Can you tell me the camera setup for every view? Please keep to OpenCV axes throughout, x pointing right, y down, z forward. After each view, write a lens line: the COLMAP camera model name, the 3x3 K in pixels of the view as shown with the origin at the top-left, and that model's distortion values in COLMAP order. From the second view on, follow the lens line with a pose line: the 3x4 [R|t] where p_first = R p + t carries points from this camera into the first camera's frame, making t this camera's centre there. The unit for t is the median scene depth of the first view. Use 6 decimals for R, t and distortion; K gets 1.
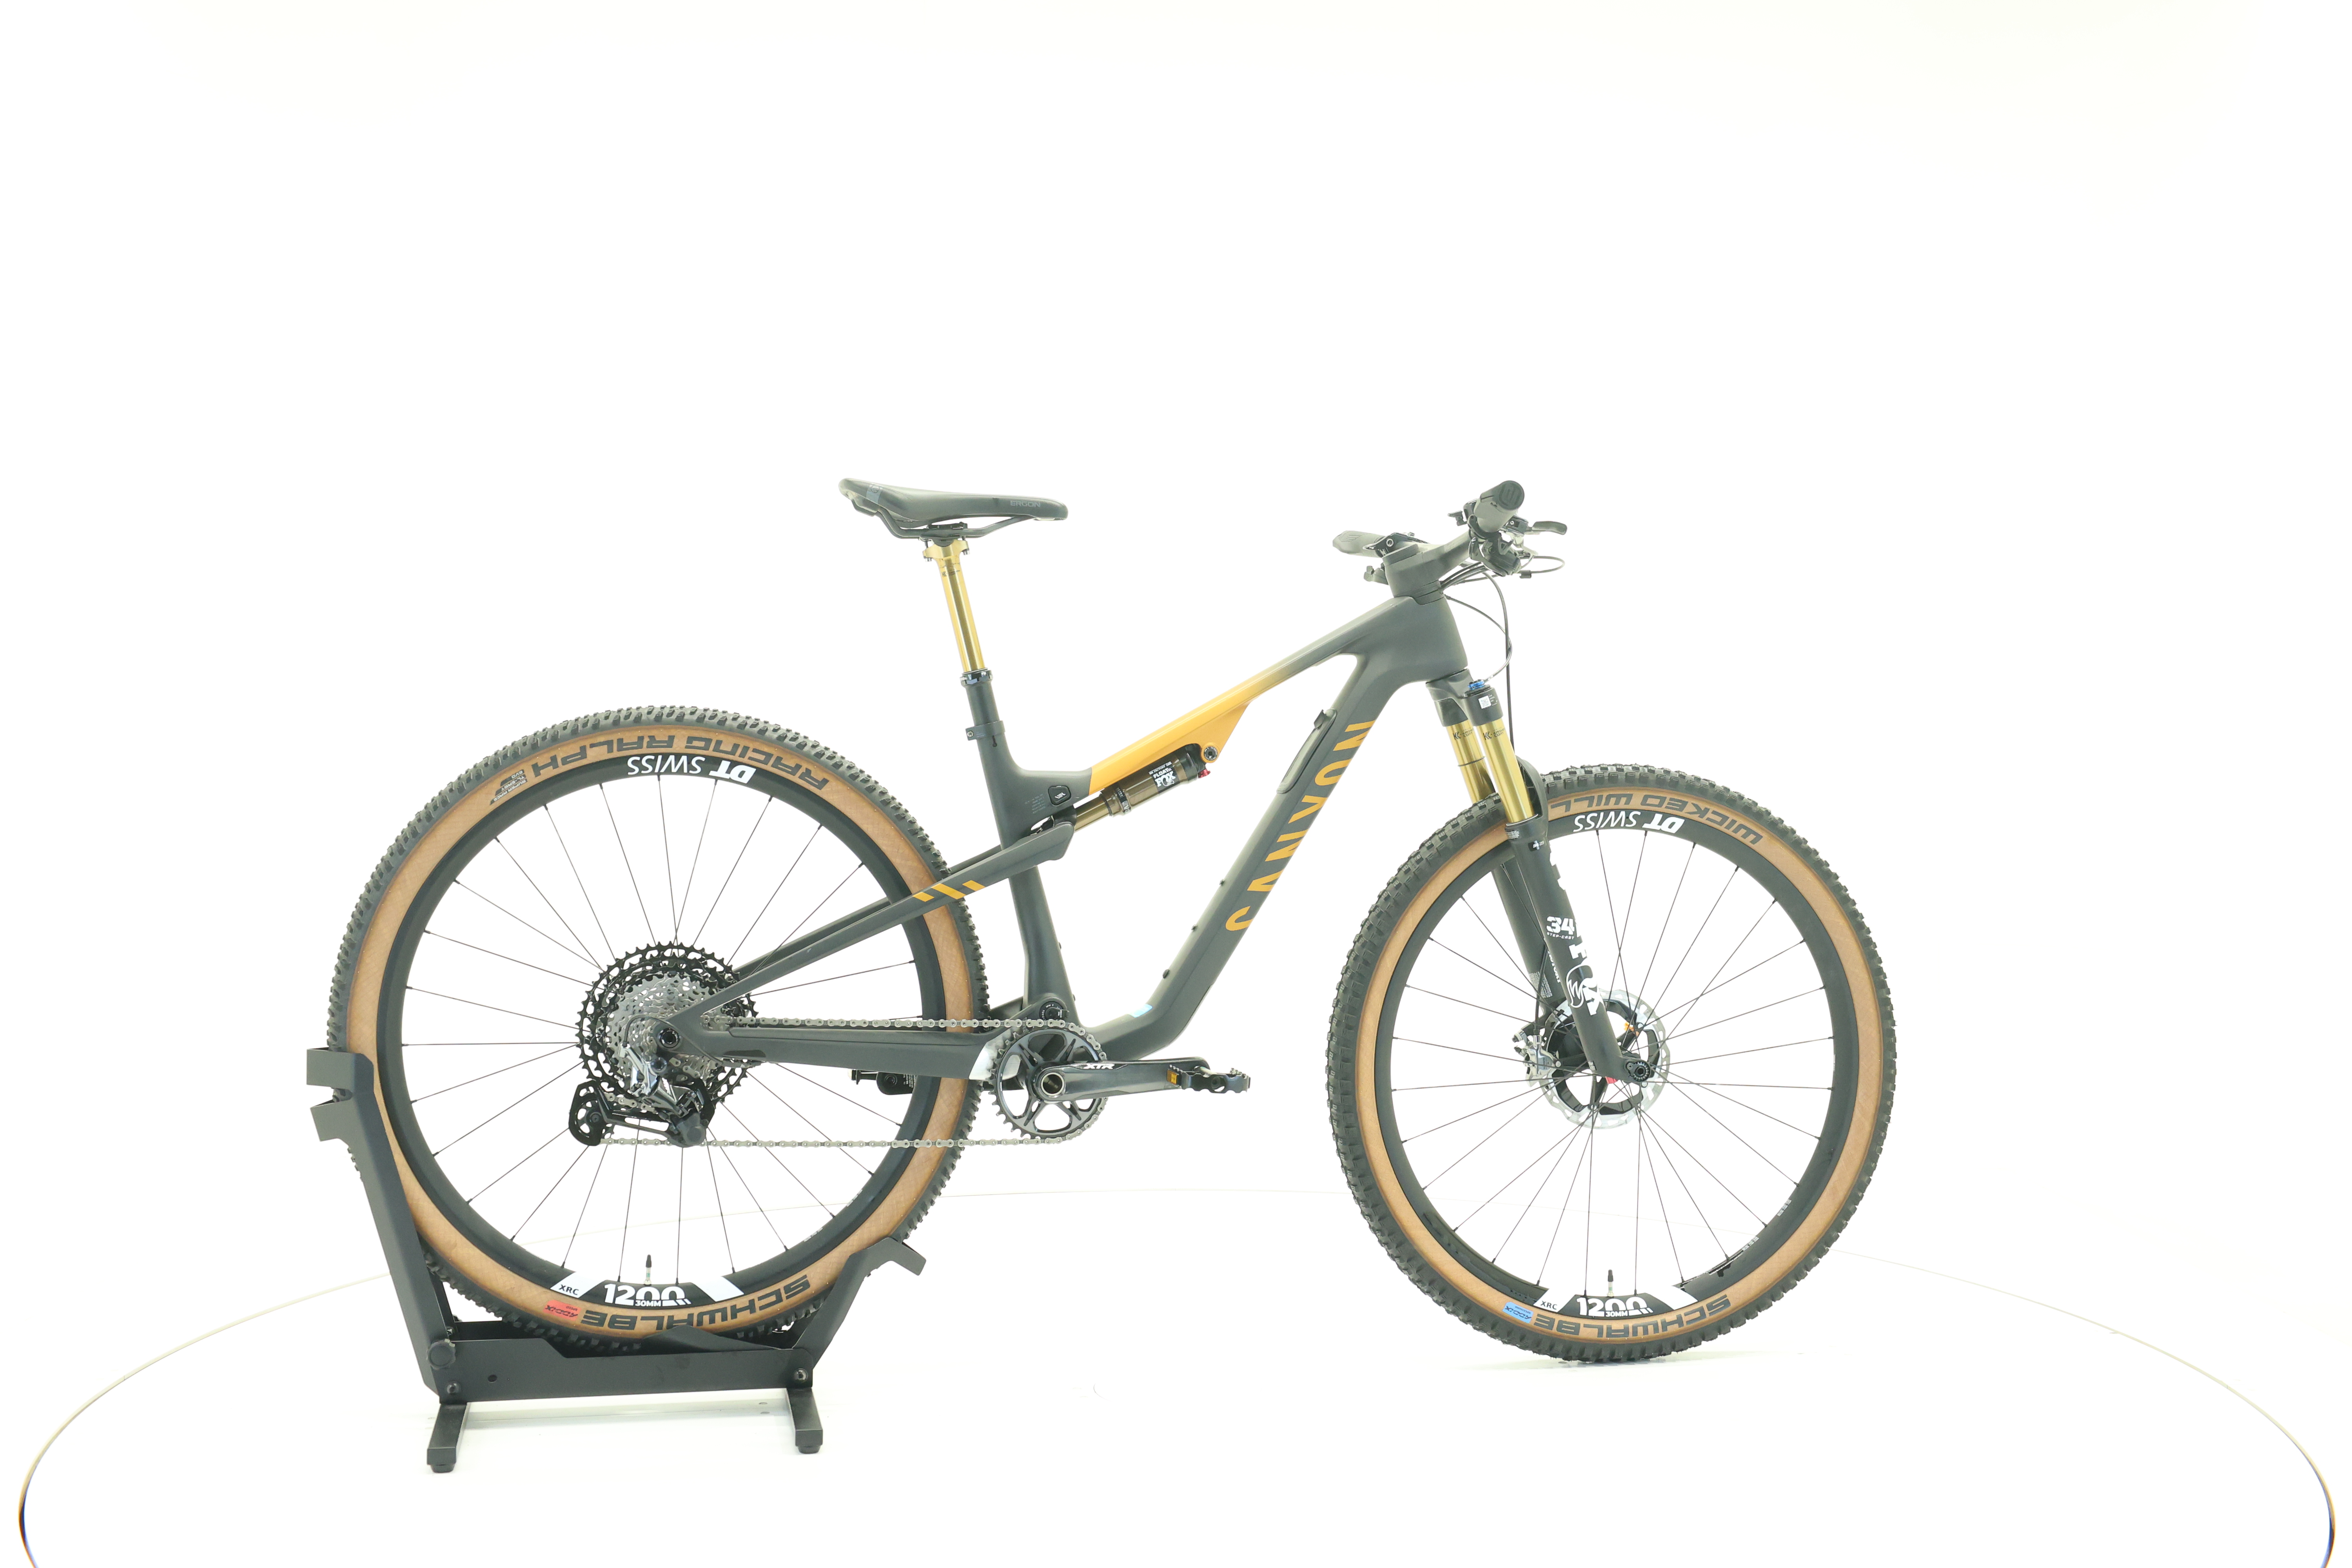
lens RADIAL K [[2491.2, 0, 1178.8], [0, 2491.2, 732.7], [0, 0, 1]] dist [-0.003981, 0.013121]
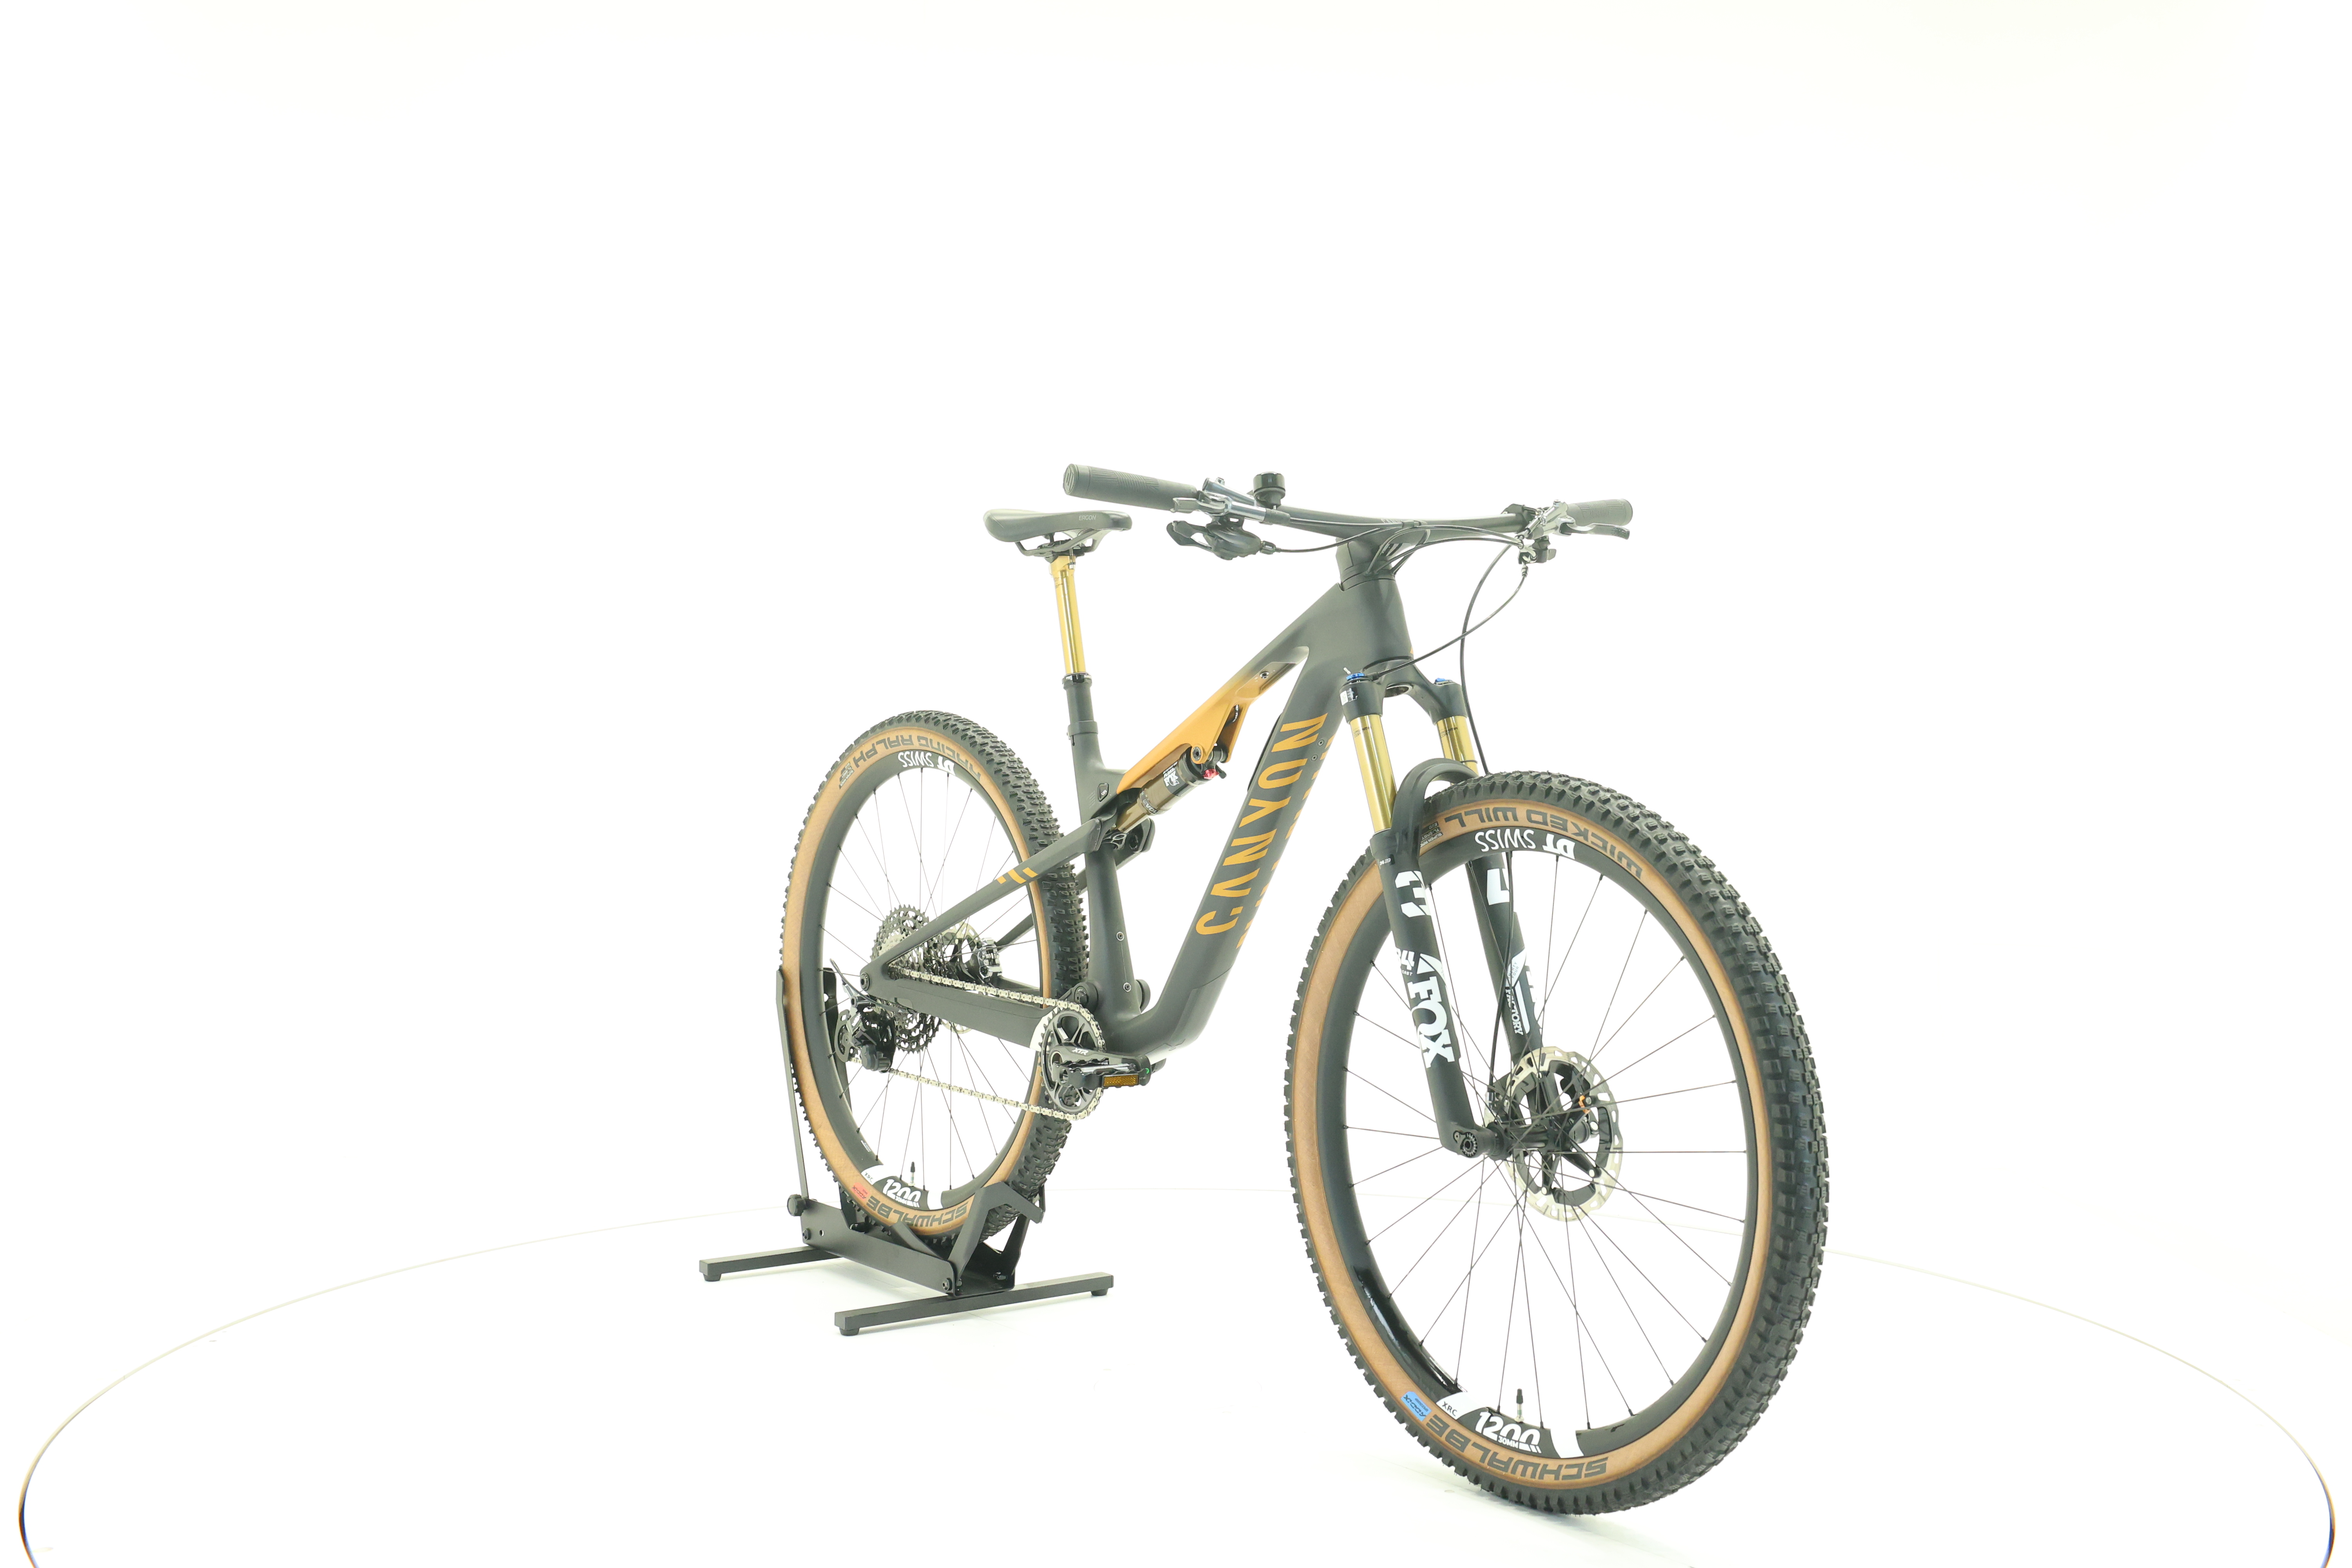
lens RADIAL K [[2491.2, 0, 1178.8], [0, 2491.2, 732.7], [0, 0, 1]] dist [-0.003981, 0.013121]
pose [[0.423484, -0.001598, -0.905902, 0.927558], [-0.002878, 0.999991, -0.003109, 0.003059], [0.905899, 0.003924, 0.423475, 0.588878]]
